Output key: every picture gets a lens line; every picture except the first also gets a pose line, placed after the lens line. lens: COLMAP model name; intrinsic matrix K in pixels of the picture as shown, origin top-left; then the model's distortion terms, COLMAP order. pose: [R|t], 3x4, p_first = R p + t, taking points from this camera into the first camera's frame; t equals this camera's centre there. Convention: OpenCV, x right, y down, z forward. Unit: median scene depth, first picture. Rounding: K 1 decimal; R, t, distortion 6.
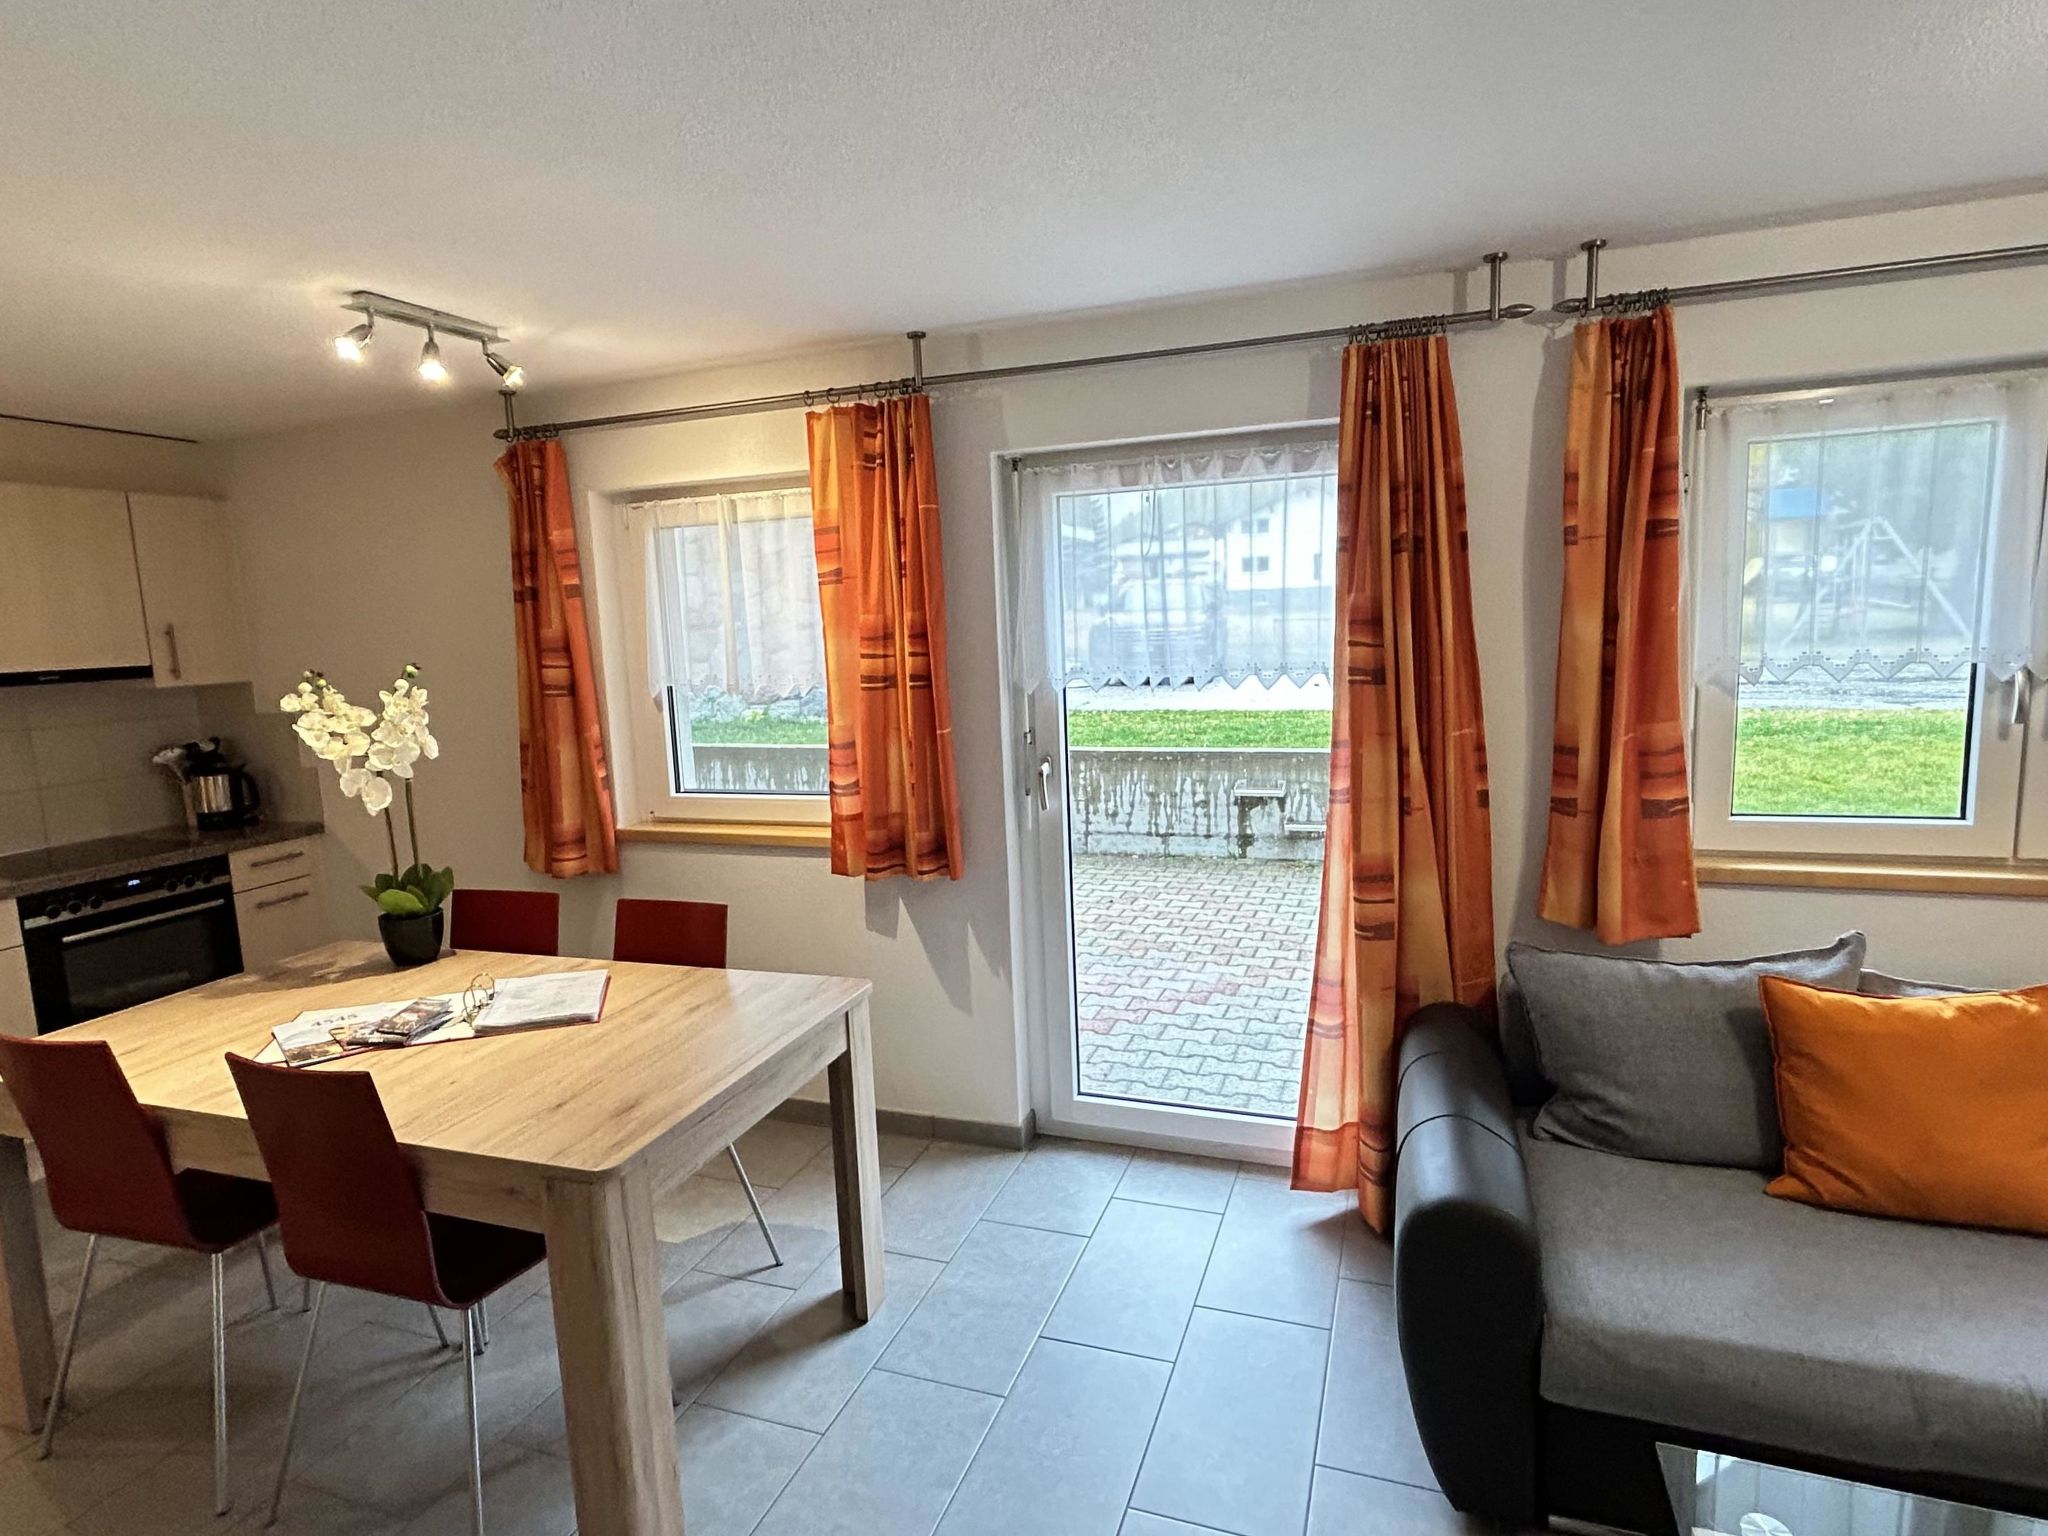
lens RADIAL K [[1109.8, 0, 1018.3], [0, 1109.8, 767.6], [0, 0, 1]] dist [-0.000668, 0.001723]
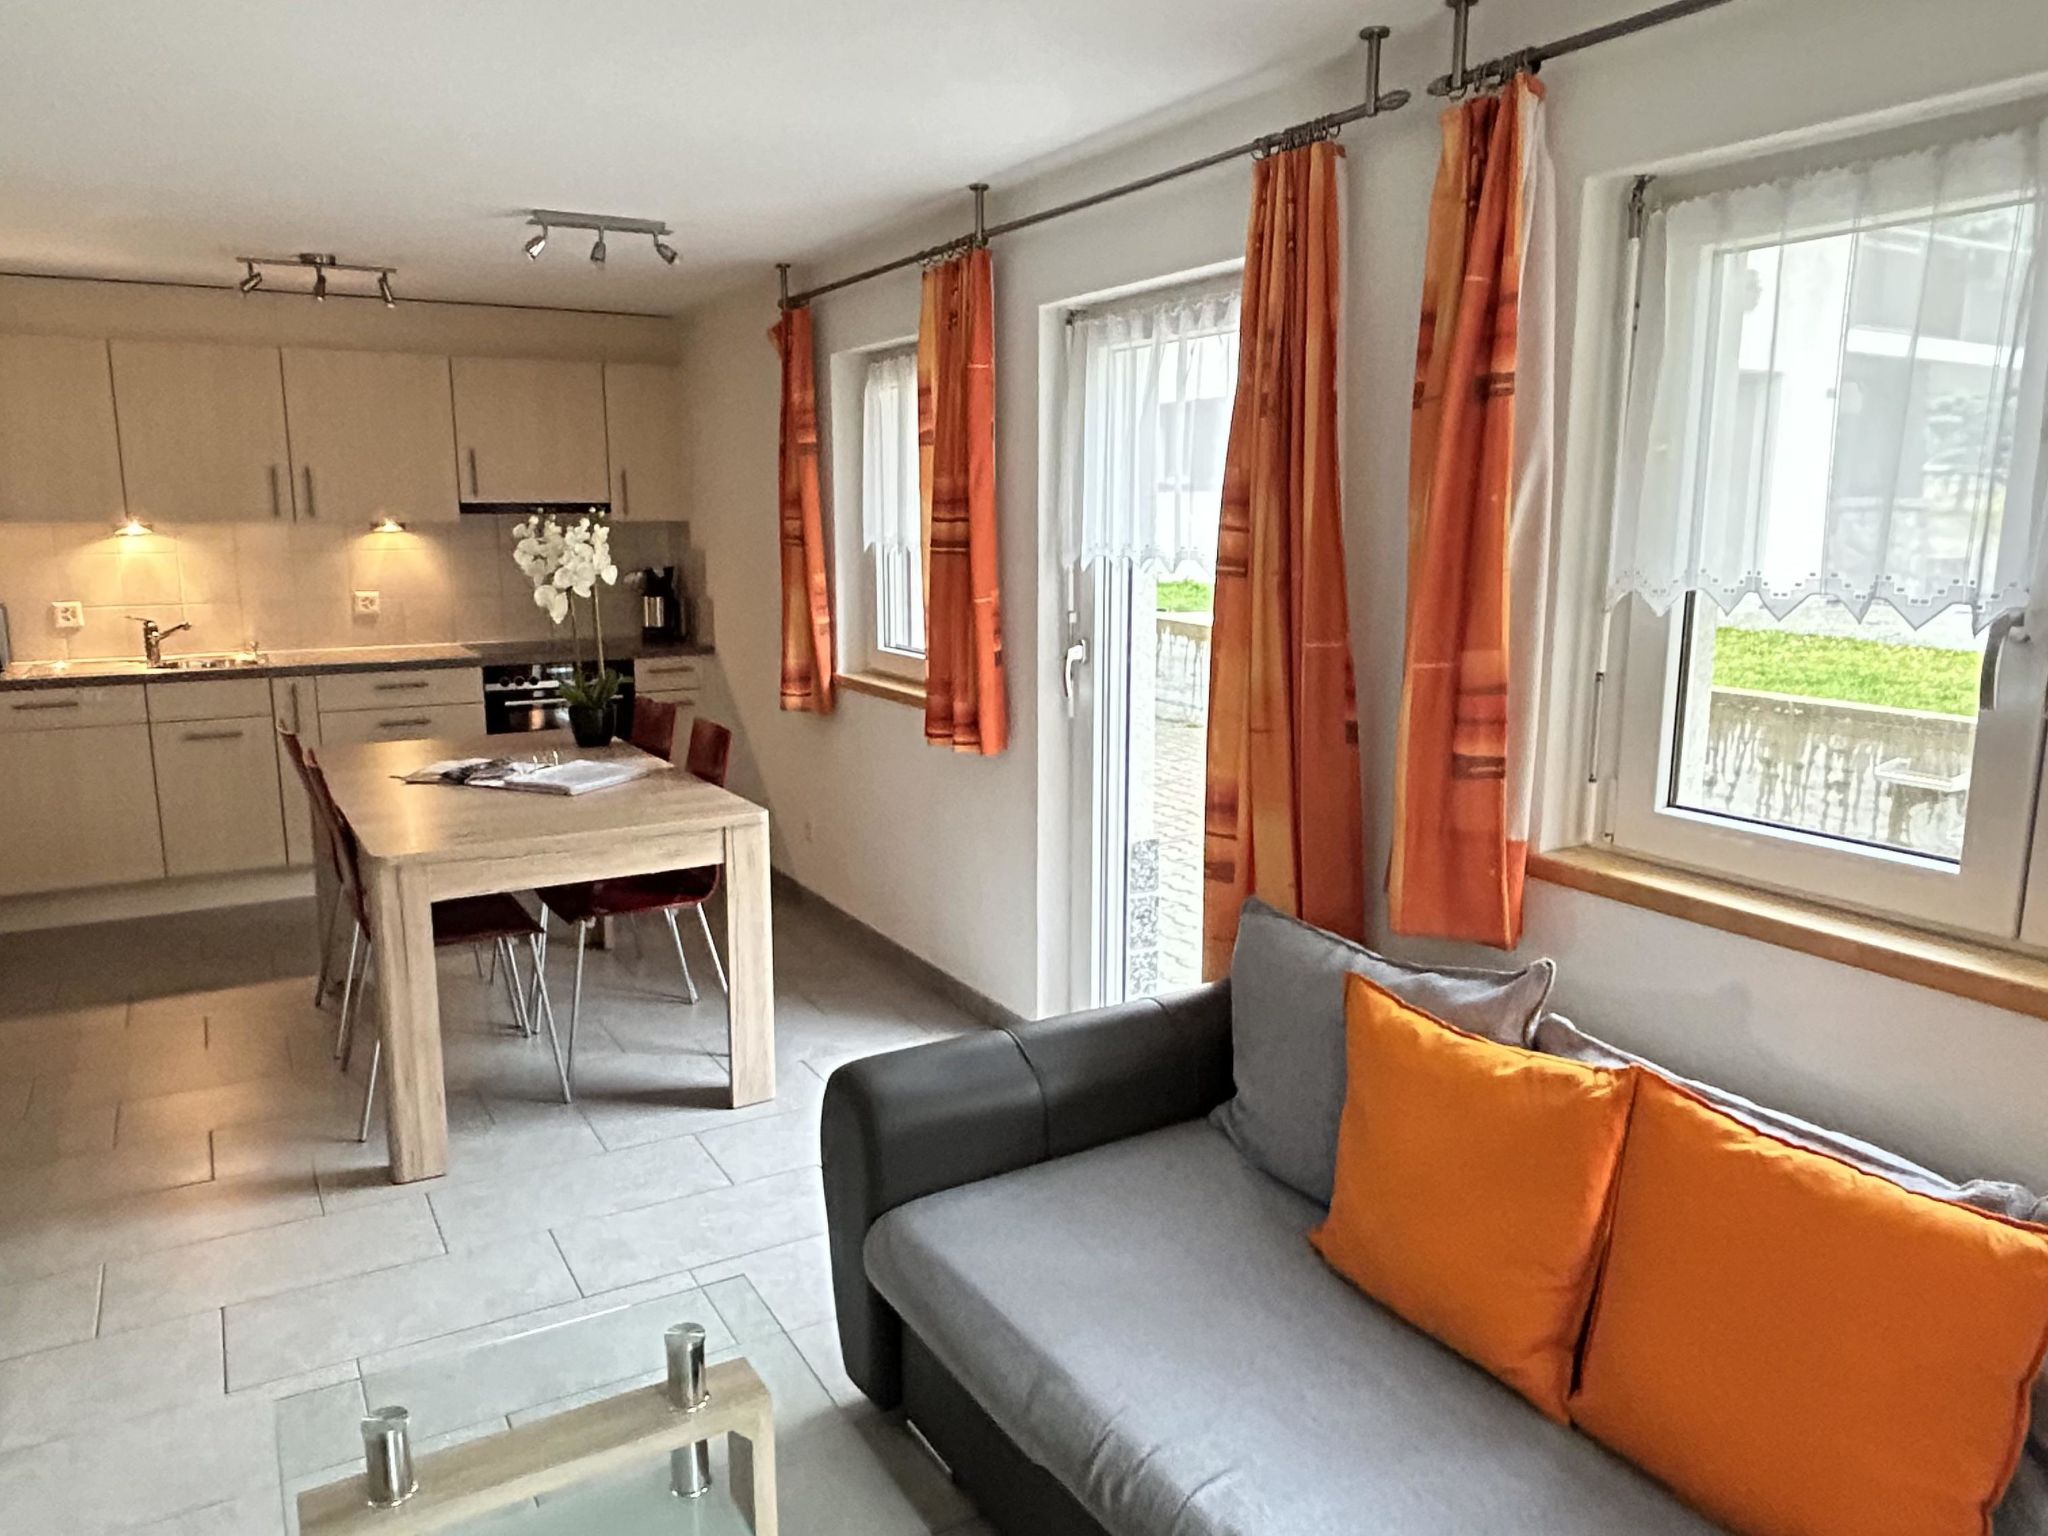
lens RADIAL K [[1410.5, 0, 1026.4], [0, 1410.5, 768.4], [0, 0, 1]] dist [-0.000939, 0.002936]
pose [[0.770602, 0.156932, -0.617693, 0.703826], [-0.118027, 0.987585, 0.103663, -0.019076], [0.626292, -0.006978, 0.779558, 0.056335]]
